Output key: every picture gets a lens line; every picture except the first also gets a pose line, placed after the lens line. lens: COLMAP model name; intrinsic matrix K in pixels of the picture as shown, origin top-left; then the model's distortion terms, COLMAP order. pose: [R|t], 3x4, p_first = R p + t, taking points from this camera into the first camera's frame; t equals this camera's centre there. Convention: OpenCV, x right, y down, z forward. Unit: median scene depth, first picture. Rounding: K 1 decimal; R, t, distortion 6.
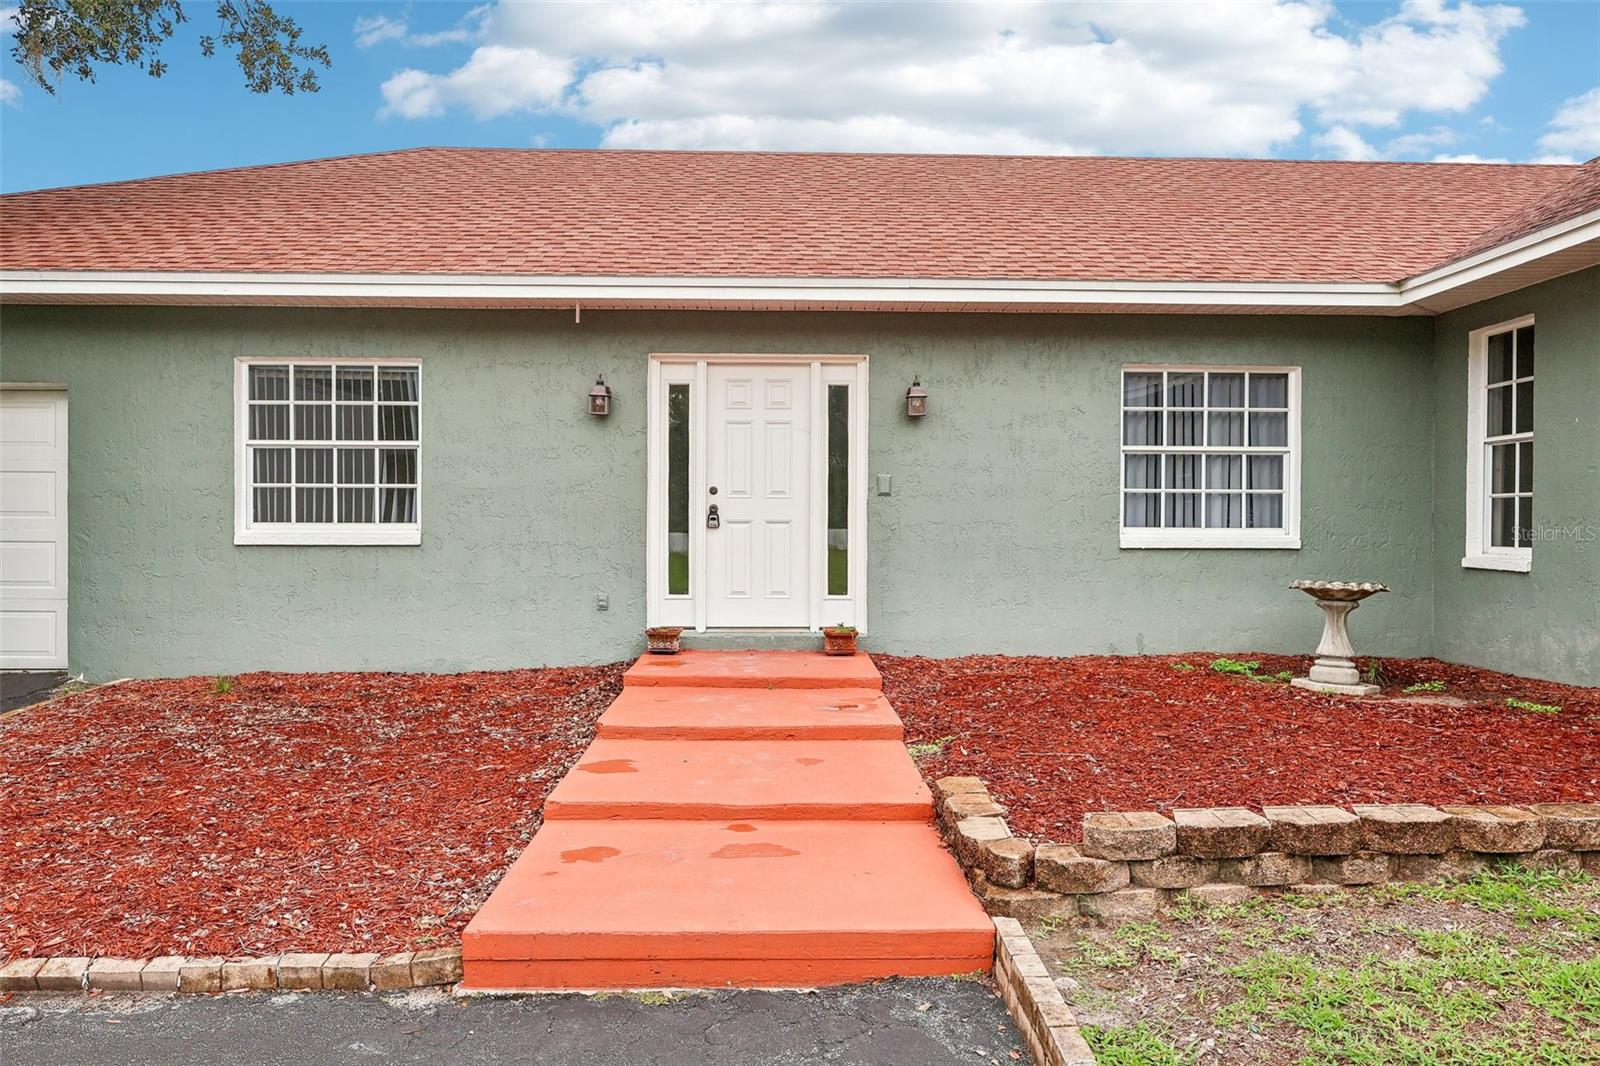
lens RADIAL K [[1121.8, 0, 800.0], [0, 1121.8, 533.0], [0, 0, 1]] dist [-0.000614, -0.000302]
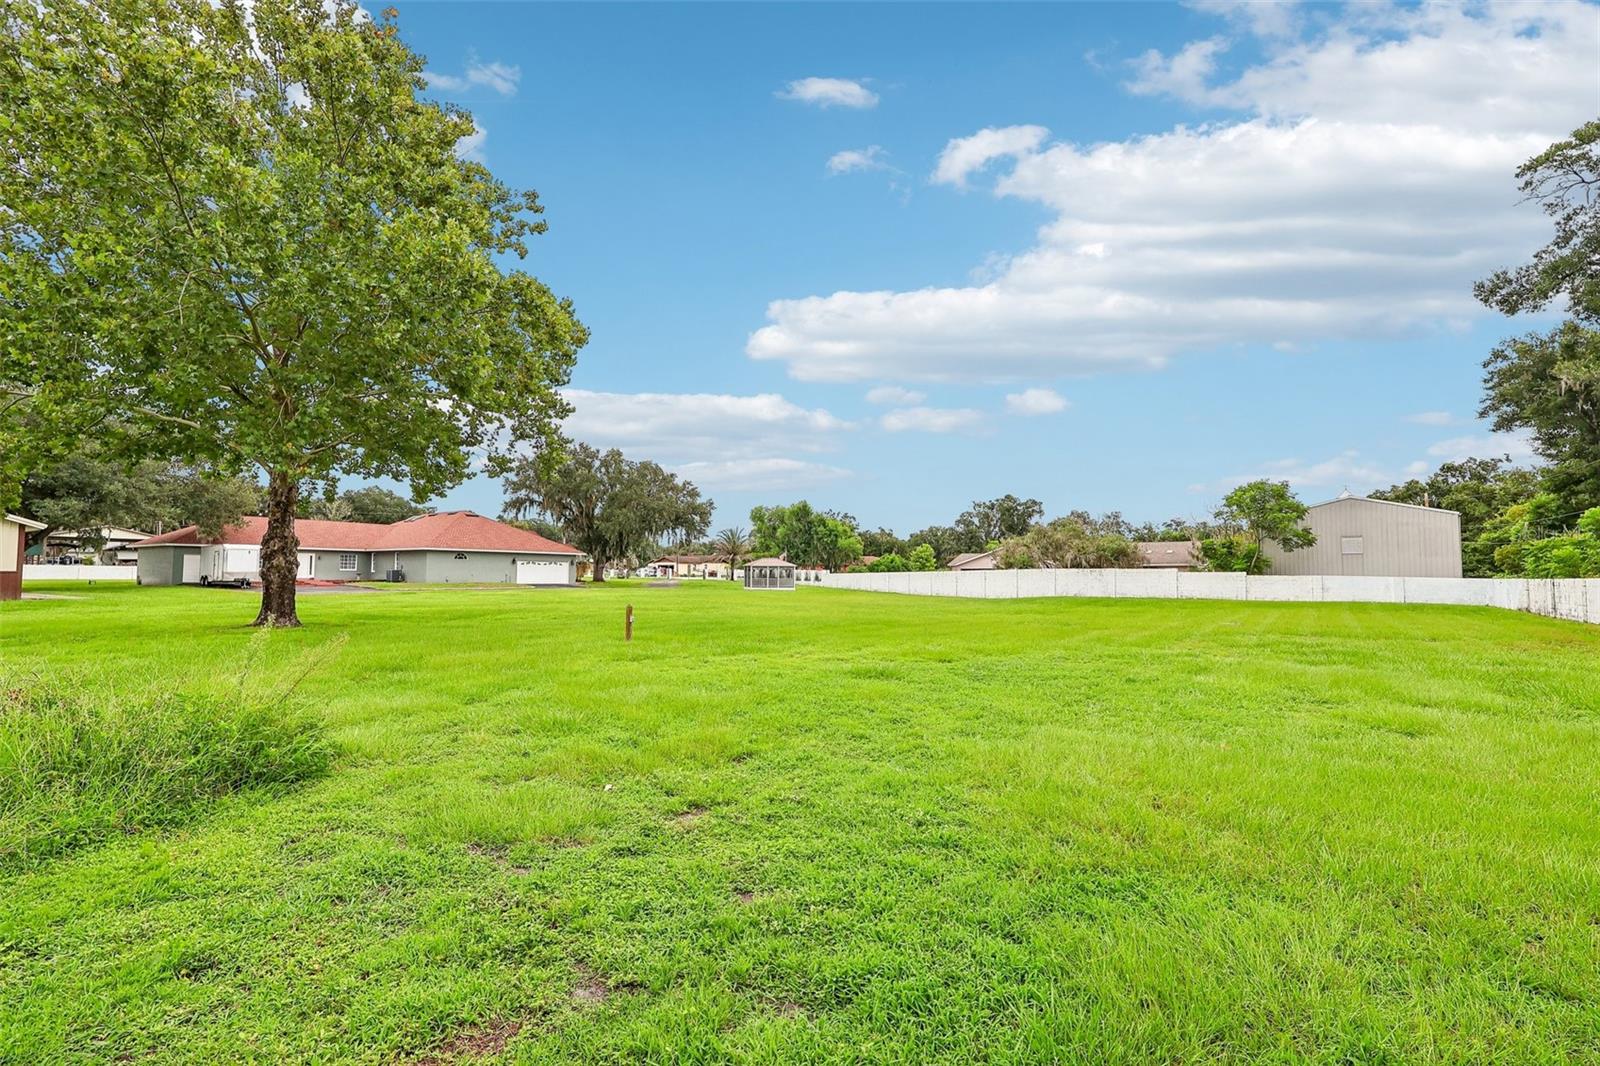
lens RADIAL K [[725.4, 0, 800.0], [0, 725.4, 533.0], [0, 0, 1]] dist [0.000354, 0.000184]
pose [[0.598594, 0.047864, 0.799621, -2.873488], [0.002562, 0.998094, -0.061662, 0.099012], [-0.801048, 0.038960, 0.597331, -7.300427]]
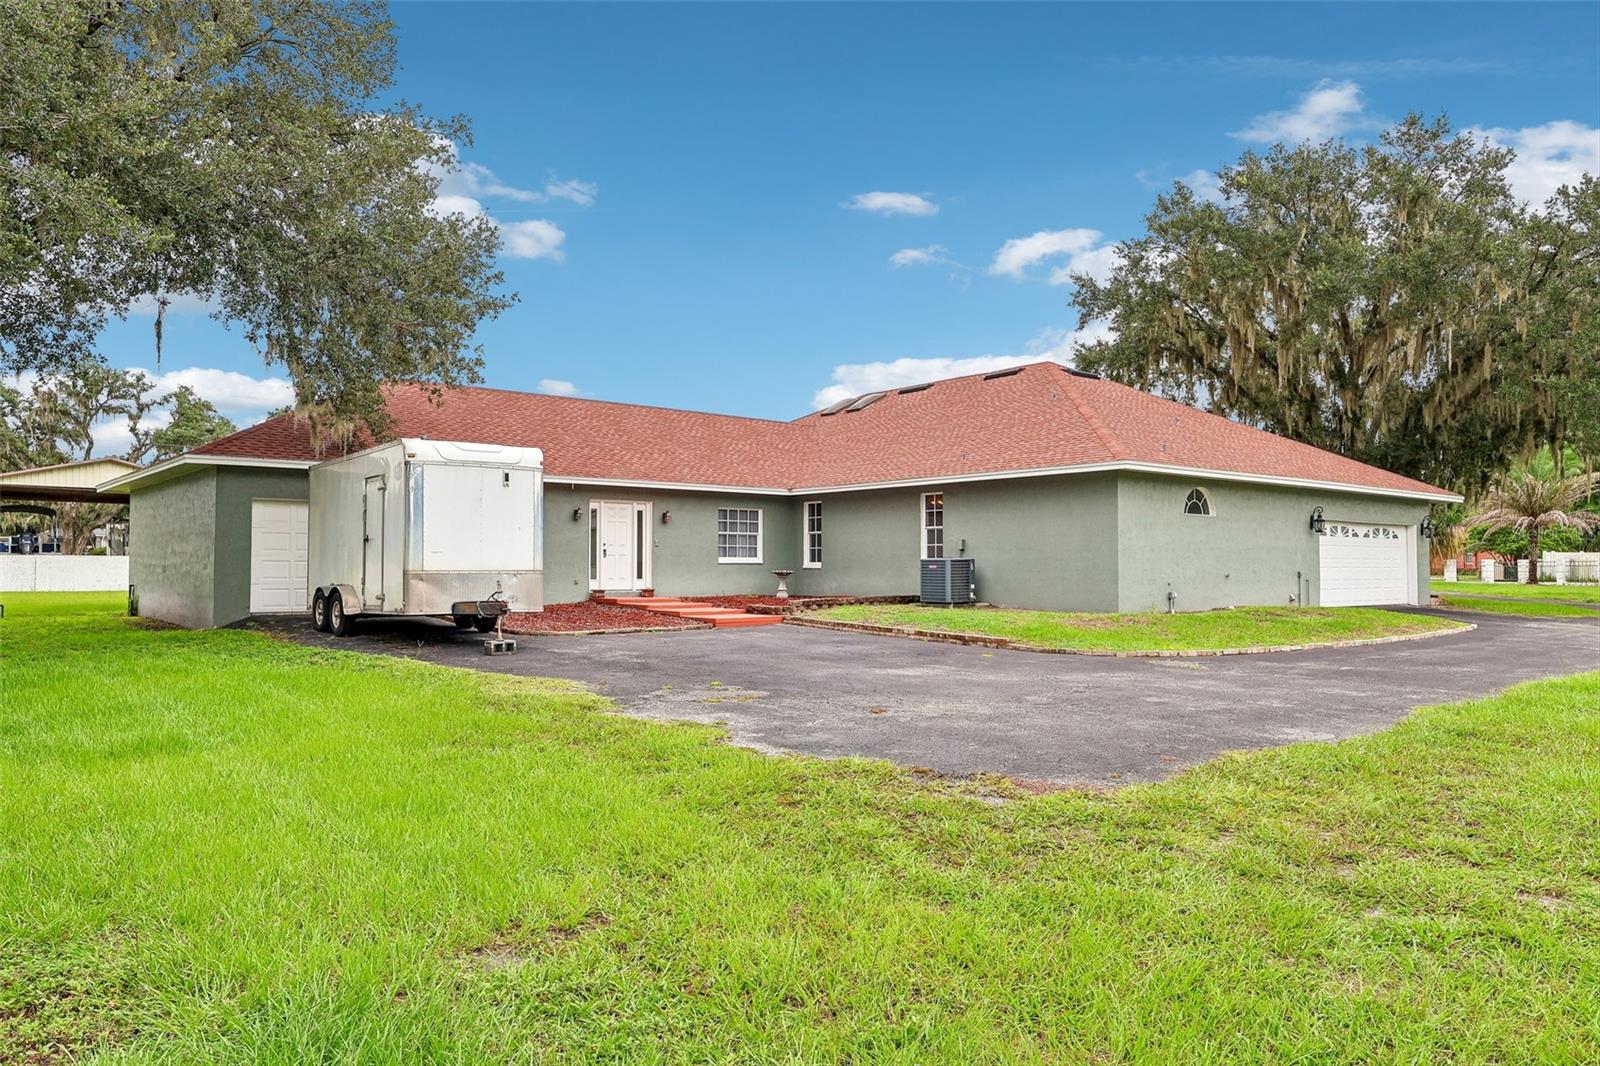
lens RADIAL K [[1121.8, 0, 800.0], [0, 1121.8, 533.0], [0, 0, 1]] dist [-0.000614, -0.000302]
pose [[0.786156, 0.016099, 0.617818, -1.557827], [0.008367, 0.999292, -0.036686, 0.047598], [-0.617971, 0.034010, 0.785465, -1.727882]]
